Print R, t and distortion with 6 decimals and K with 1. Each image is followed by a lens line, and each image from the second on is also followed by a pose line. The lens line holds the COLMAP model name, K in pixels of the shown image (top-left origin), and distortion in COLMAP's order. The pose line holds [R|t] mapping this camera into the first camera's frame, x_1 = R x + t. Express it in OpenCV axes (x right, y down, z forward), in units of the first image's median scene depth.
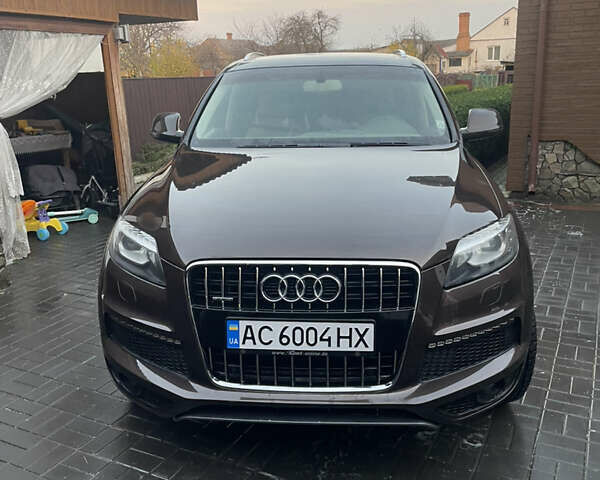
lens RADIAL K [[615.2, 0, 302.6], [0, 615.2, 241.4], [0, 0, 1]] dist [0.073570, 0.000000]
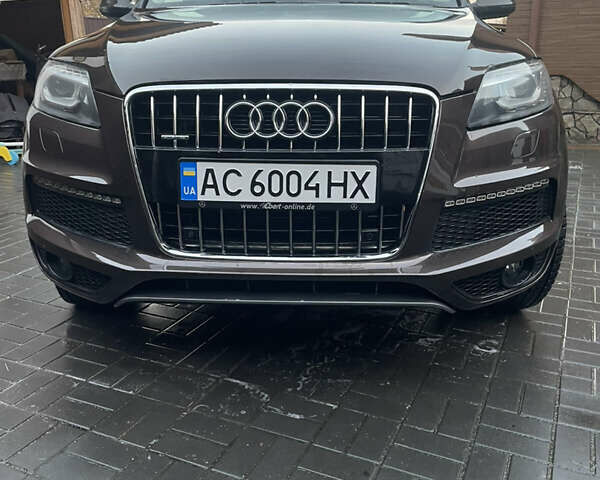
lens RADIAL K [[615.2, 0, 297.9], [0, 615.2, 238.6], [0, 0, 1]] dist [0.073570, 0.000000]
pose [[0.999474, 0.007038, 0.031667, -0.003085], [-0.007974, 0.999532, 0.029534, 0.184575], [-0.031444, -0.029770, 0.999062, 0.229042]]
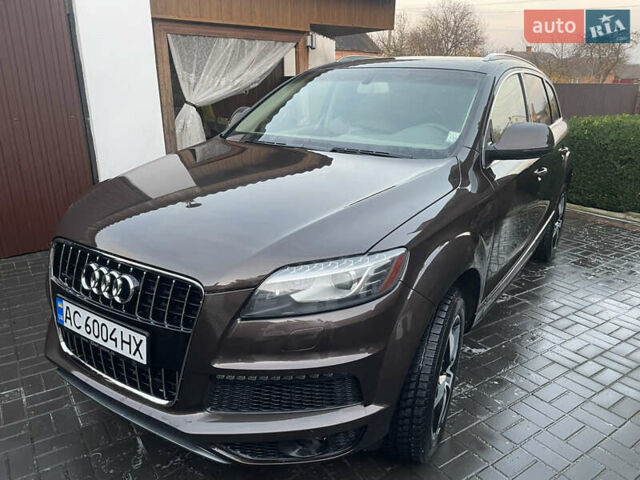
lens RADIAL K [[482.1, 0, 327.5], [0, 482.1, 254.7], [0, 0, 1]] dist [0.068397, -0.002455]
pose [[0.872836, 0.196572, -0.446674, 0.607329], [-0.162582, 0.980129, 0.113639, -0.107987], [0.460136, -0.026567, 0.887451, 0.434753]]
